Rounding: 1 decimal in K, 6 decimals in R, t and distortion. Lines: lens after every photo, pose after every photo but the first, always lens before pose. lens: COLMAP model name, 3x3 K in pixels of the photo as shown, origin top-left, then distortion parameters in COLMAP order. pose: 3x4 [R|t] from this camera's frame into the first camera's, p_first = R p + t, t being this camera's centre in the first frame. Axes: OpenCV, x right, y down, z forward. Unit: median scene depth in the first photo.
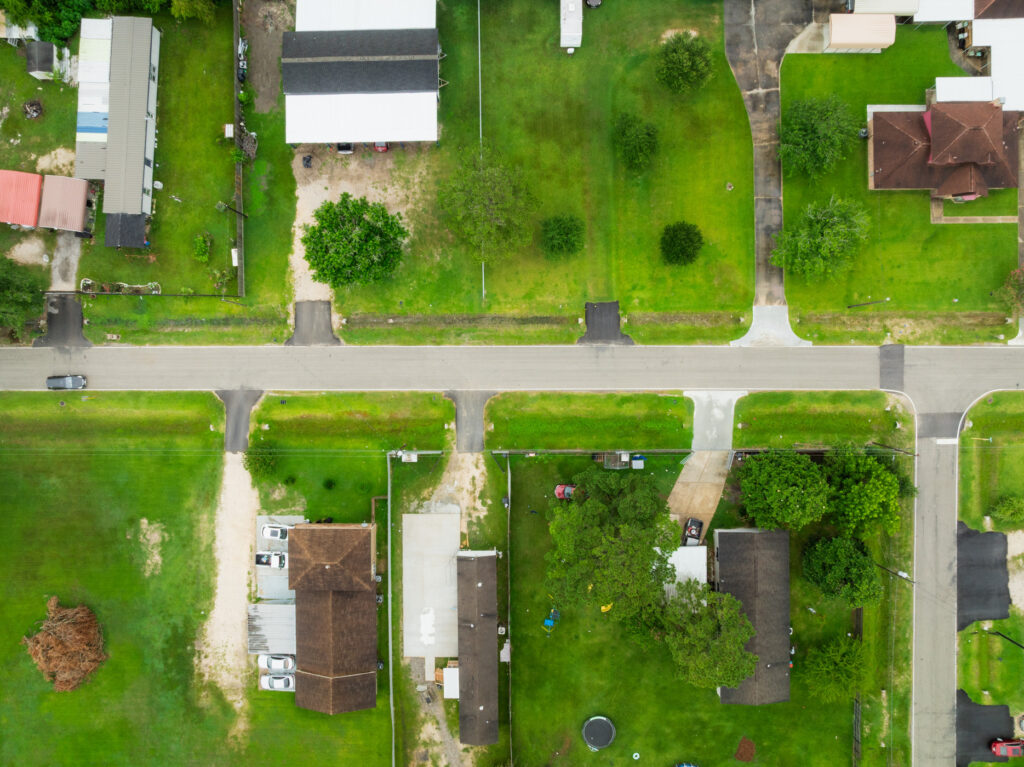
lens RADIAL K [[720.8, 0, 521.9], [0, 720.8, 388.1], [0, 0, 1]] dist [-0.041883, 0.014251]
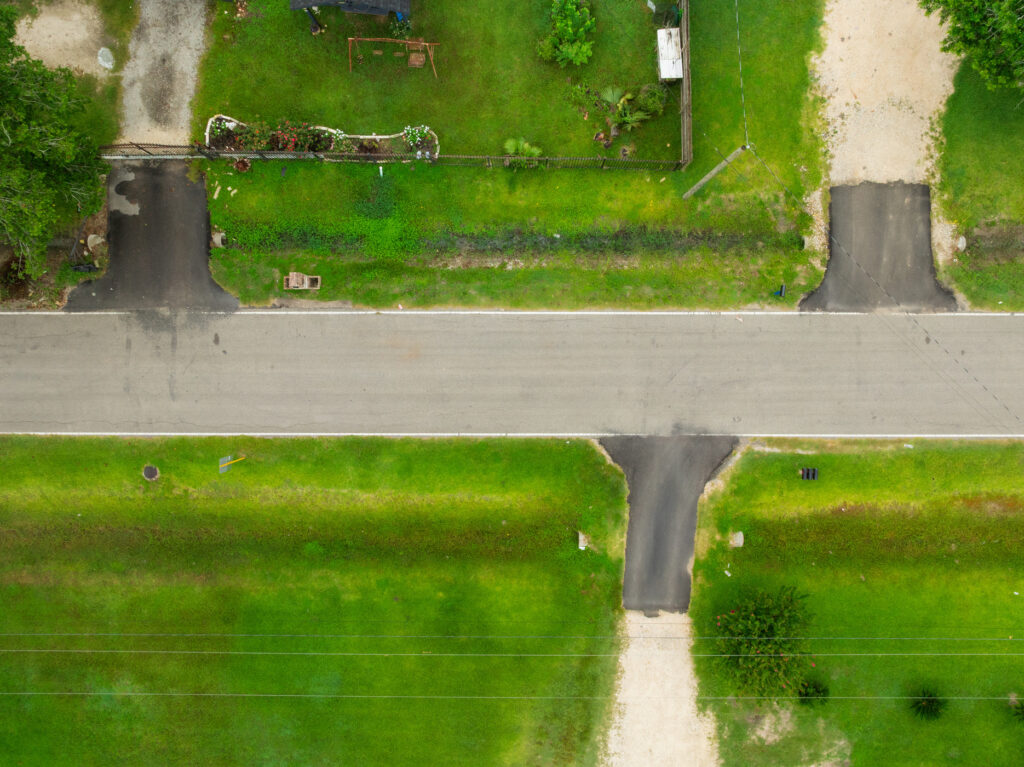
lens RADIAL K [[720.8, 0, 502.0], [0, 720.8, 374.3], [0, 0, 1]] dist [-0.041883, 0.014251]
pose [[0.999990, 0.003018, 0.003345, -0.476267], [-0.003023, 0.999995, 0.001297, -0.027698], [-0.003341, -0.001307, 0.999994, 0.648851]]
